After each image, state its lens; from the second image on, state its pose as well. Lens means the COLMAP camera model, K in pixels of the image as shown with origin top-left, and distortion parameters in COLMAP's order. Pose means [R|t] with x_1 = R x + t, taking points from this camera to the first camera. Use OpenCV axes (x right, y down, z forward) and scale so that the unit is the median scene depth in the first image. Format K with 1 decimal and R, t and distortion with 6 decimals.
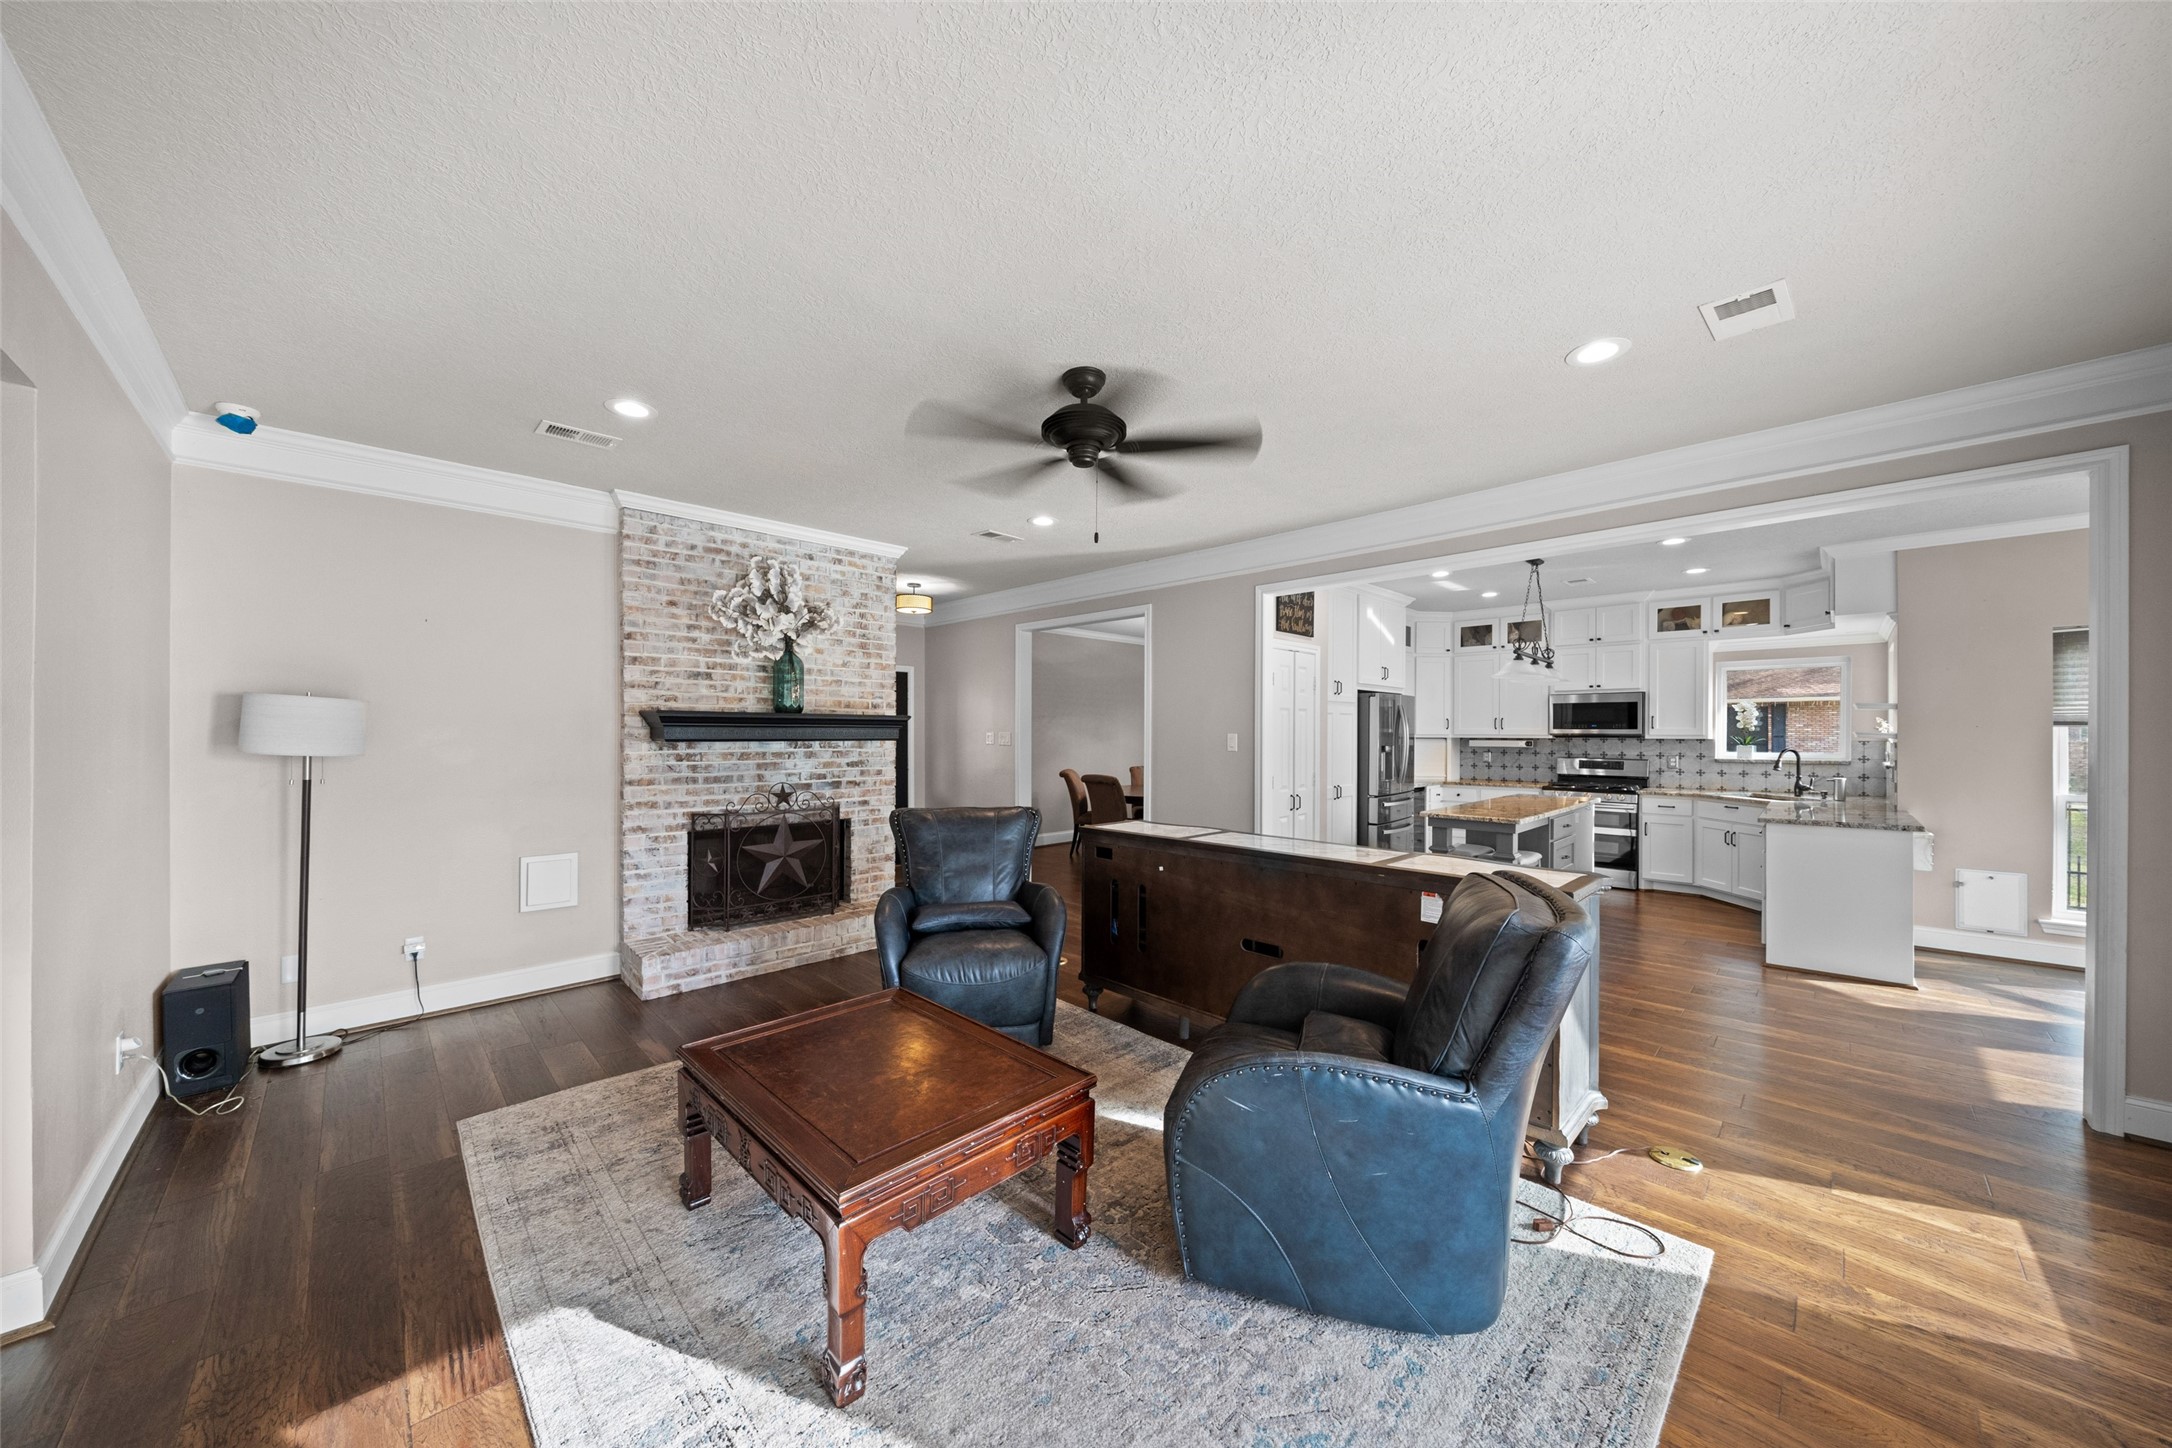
lens RADIAL K [[747.4, 0, 1084.0], [0, 747.4, 734.4], [0, 0, 1]] dist [-0.006783, 0.000295]
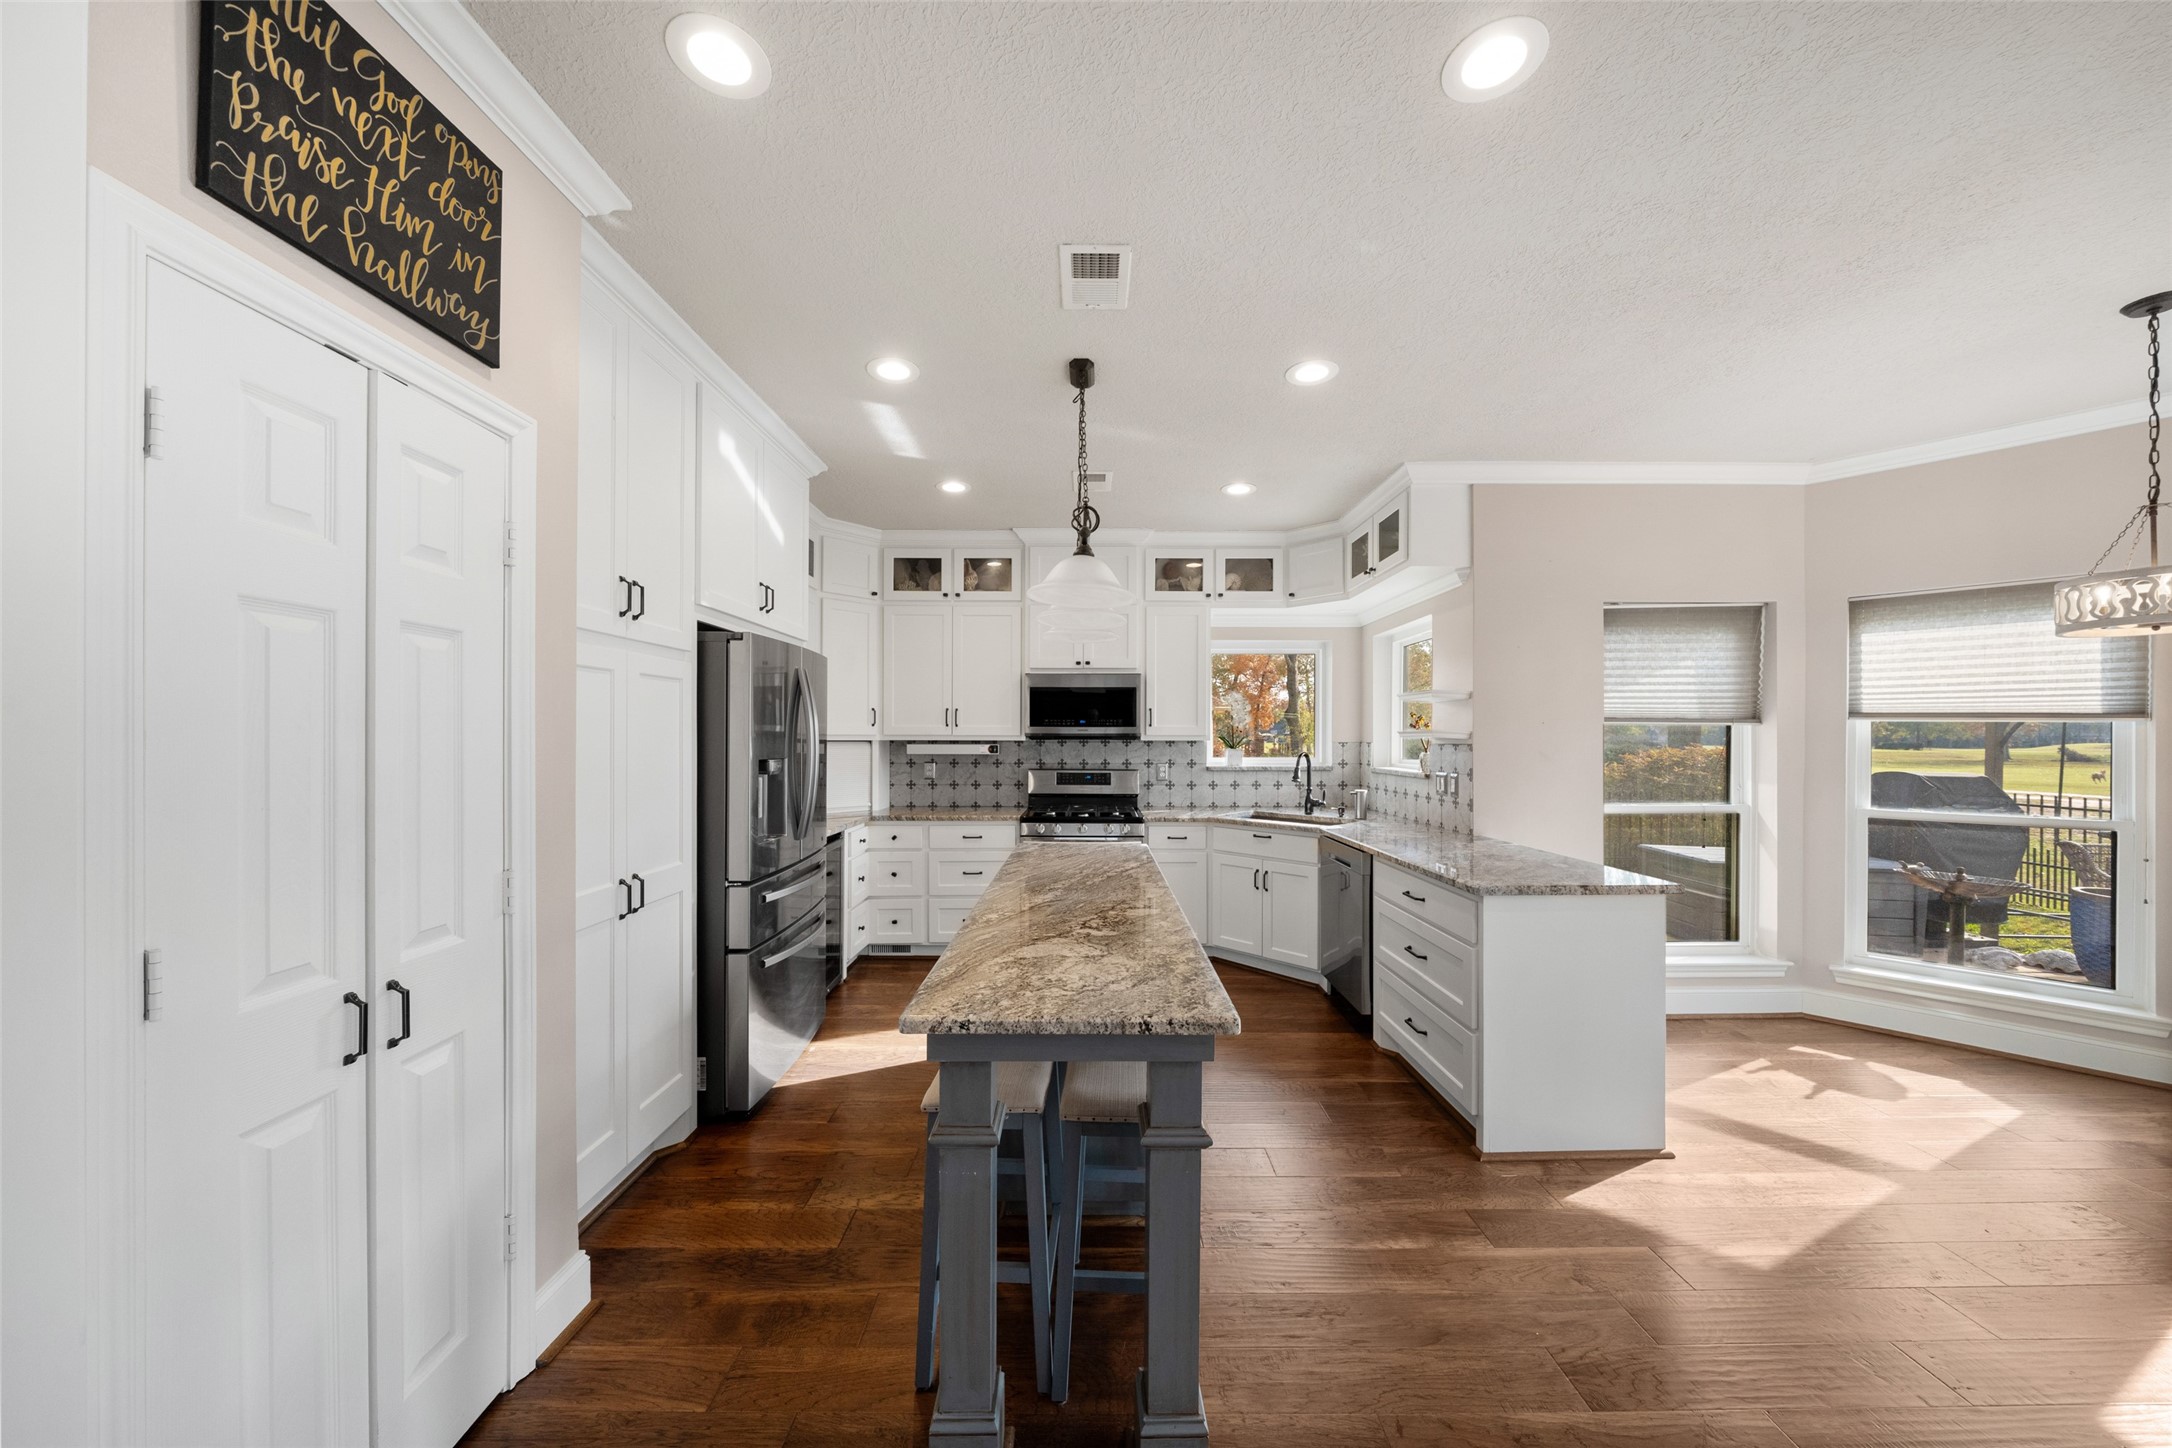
lens RADIAL K [[747.4, 0, 1090.6], [0, 747.4, 738.2], [0, 0, 1]] dist [-0.006783, 0.000295]
pose [[0.703172, -0.001731, 0.711017, 0.252584], [0.001361, 0.999998, 0.001089, 0.003208], [-0.711018, 0.000202, 0.703174, 0.623975]]
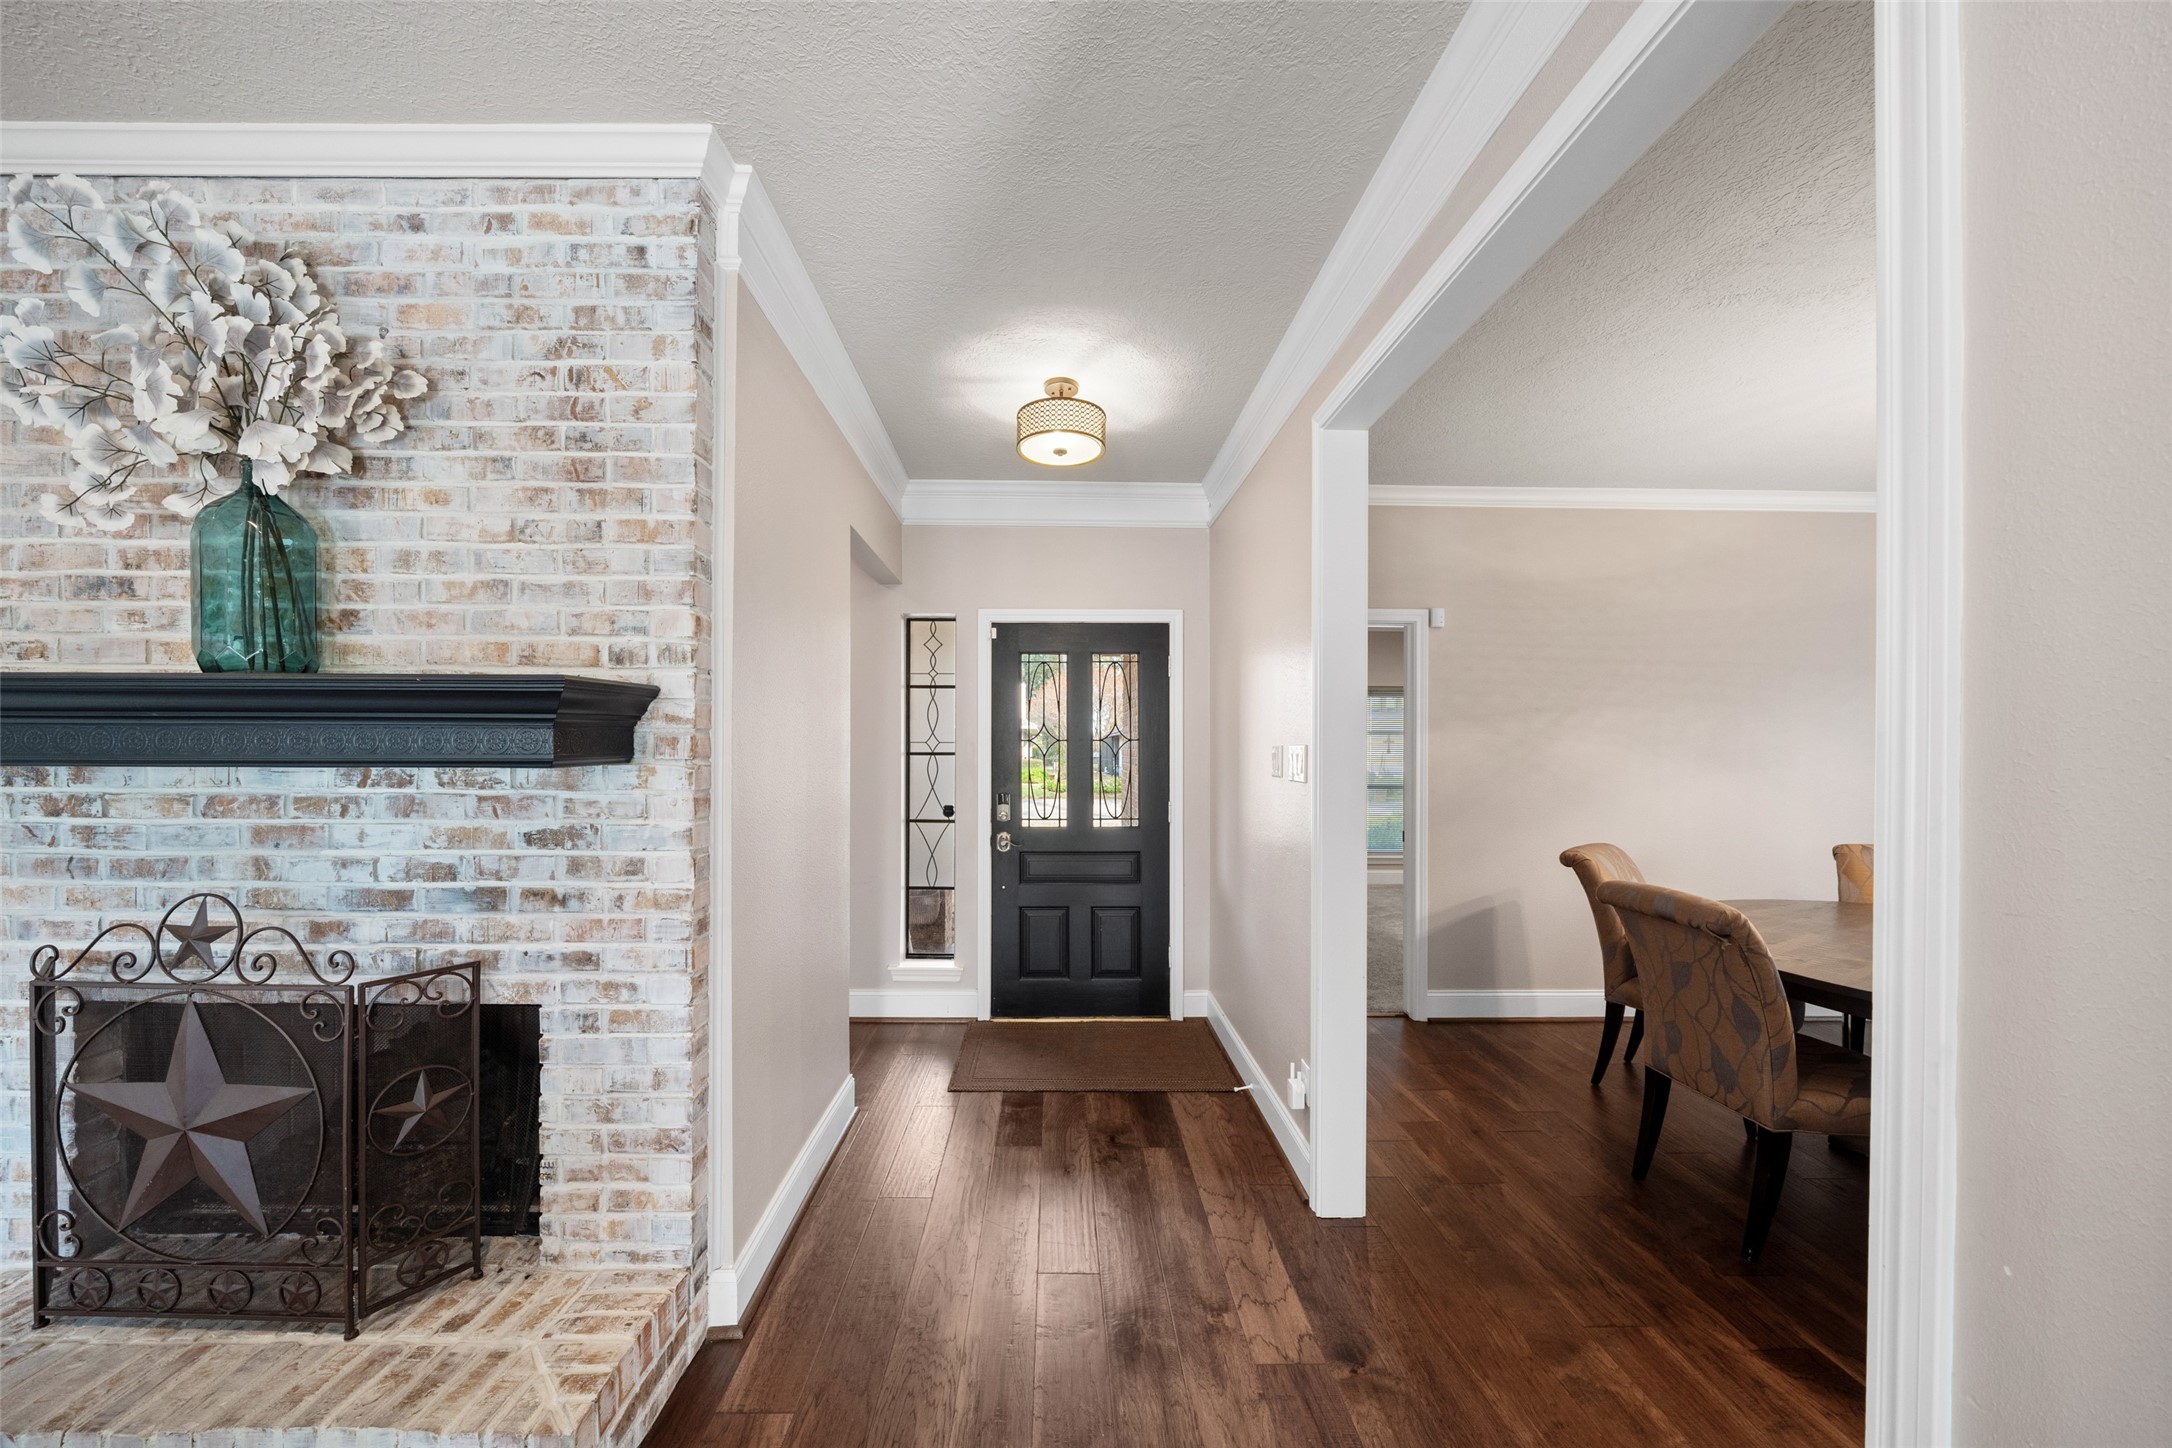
lens RADIAL K [[747.4, 0, 1084.9], [0, 747.4, 751.7], [0, 0, 1]] dist [-0.006783, 0.000295]
pose [[0.727425, 0.001277, -0.686186, 0.070895], [-0.003572, 0.999992, -0.001926, 0.001711], [0.686177, 0.003852, 0.727424, 0.793552]]
